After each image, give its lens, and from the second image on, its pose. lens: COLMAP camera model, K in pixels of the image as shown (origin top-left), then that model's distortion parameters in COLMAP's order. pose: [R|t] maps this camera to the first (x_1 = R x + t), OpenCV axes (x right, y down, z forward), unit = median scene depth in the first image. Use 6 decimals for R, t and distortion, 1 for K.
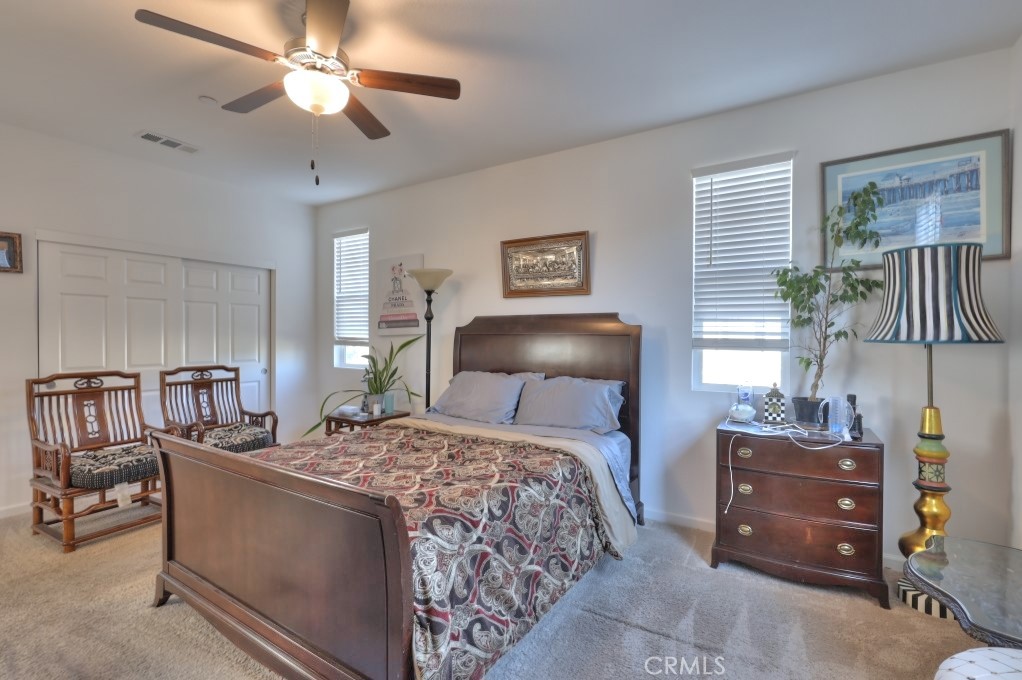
lens RADIAL K [[458.3, 0, 511.0], [0, 458.3, 340.0], [0, 0, 1]] dist [-0.000230, -0.000163]
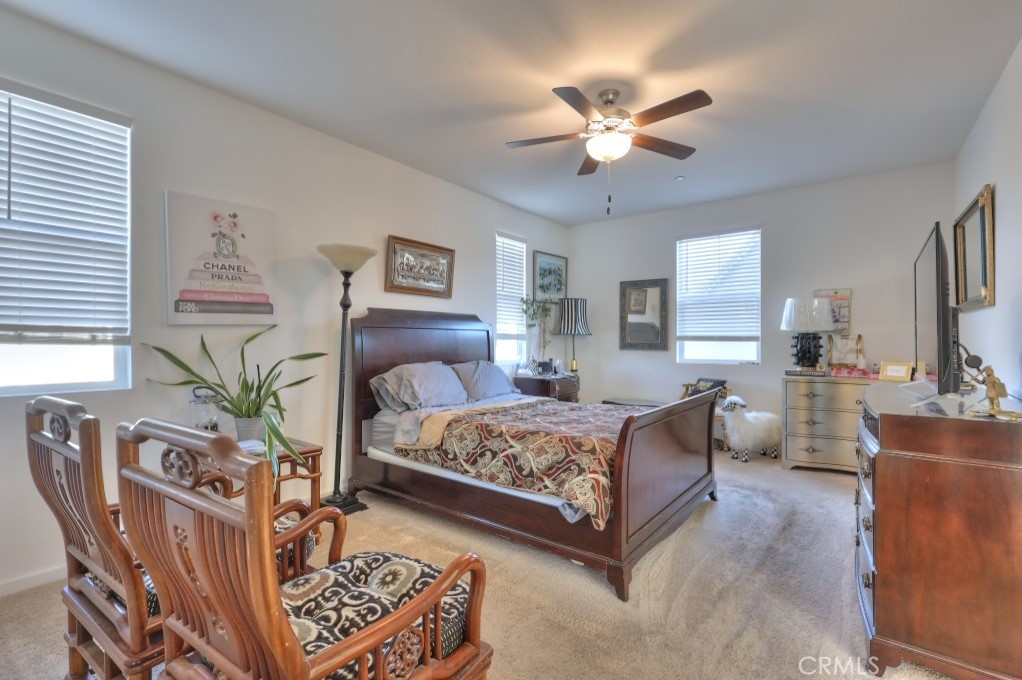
lens RADIAL K [[458.3, 0, 511.0], [0, 458.3, 340.0], [0, 0, 1]] dist [-0.000230, -0.000163]
pose [[0.085741, 0.003546, 0.996311, -1.014227], [0.016770, 0.999847, -0.005002, 0.024170], [-0.996176, 0.017137, 0.085668, 0.667555]]
